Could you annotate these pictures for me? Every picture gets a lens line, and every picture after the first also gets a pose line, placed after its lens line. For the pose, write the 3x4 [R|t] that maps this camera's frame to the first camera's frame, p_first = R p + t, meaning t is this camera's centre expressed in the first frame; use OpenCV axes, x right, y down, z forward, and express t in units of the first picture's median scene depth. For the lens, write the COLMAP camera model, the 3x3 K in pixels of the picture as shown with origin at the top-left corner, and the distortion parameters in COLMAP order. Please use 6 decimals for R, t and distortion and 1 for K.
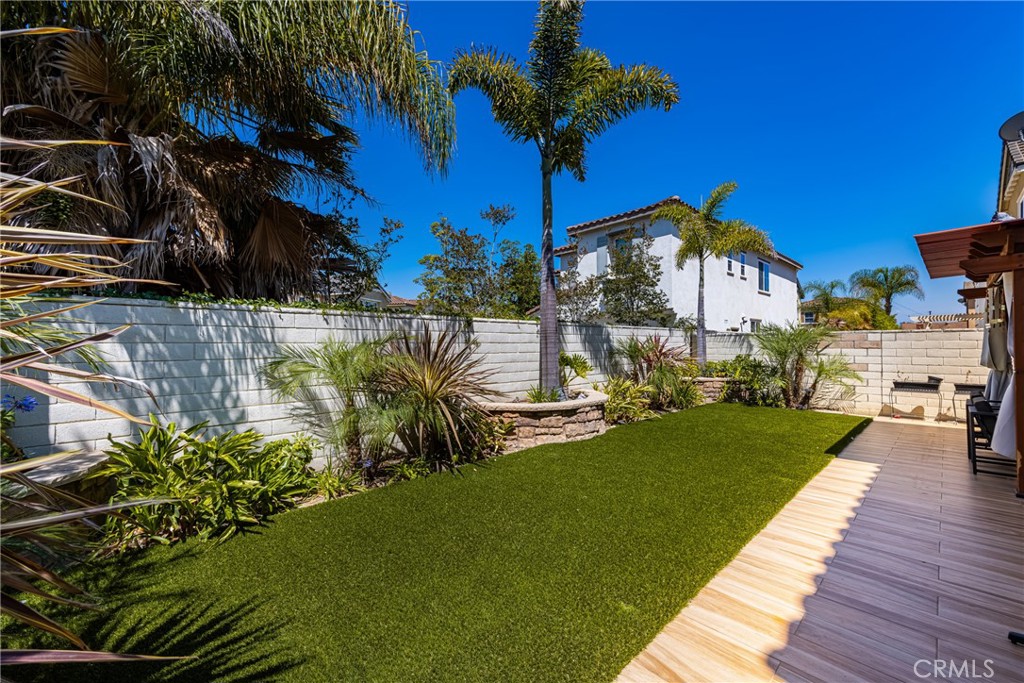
lens RADIAL K [[406.2, 0, 512.0], [0, 406.2, 341.5], [0, 0, 1]] dist [0.014932, -0.000004]
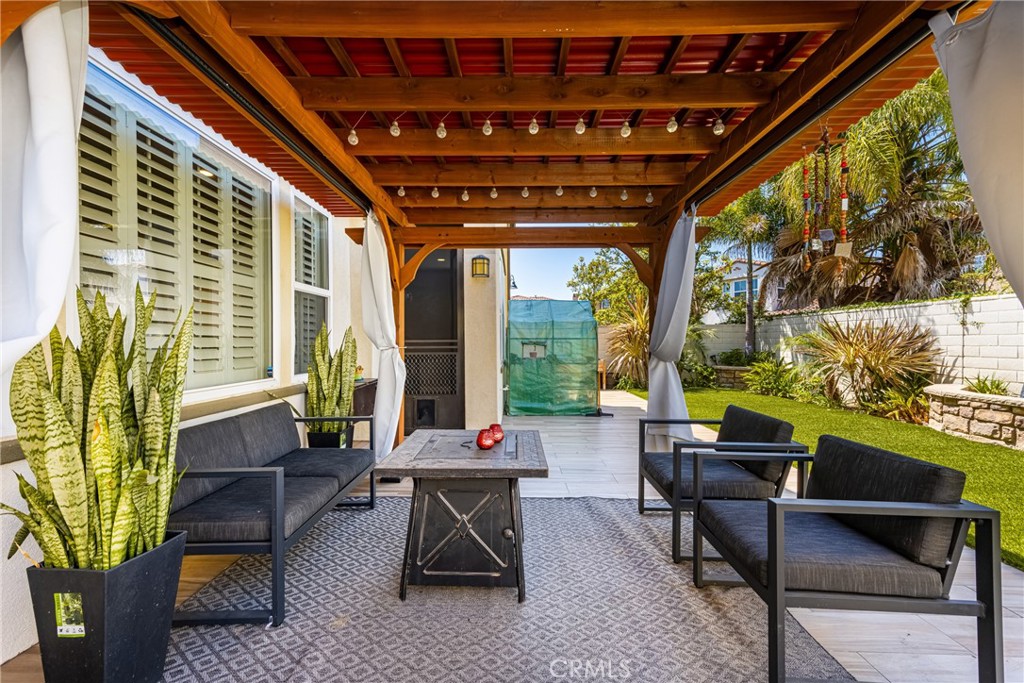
lens RADIAL K [[401.9, 0, 512.0], [0, 401.9, 341.5], [0, 0, 1]] dist [0.014260, 0.000130]
pose [[-0.690939, 0.006866, -0.722881, 1.780314], [0.016010, 0.999855, -0.005806, 0.043681], [0.722736, -0.015584, -0.690949, 1.154567]]
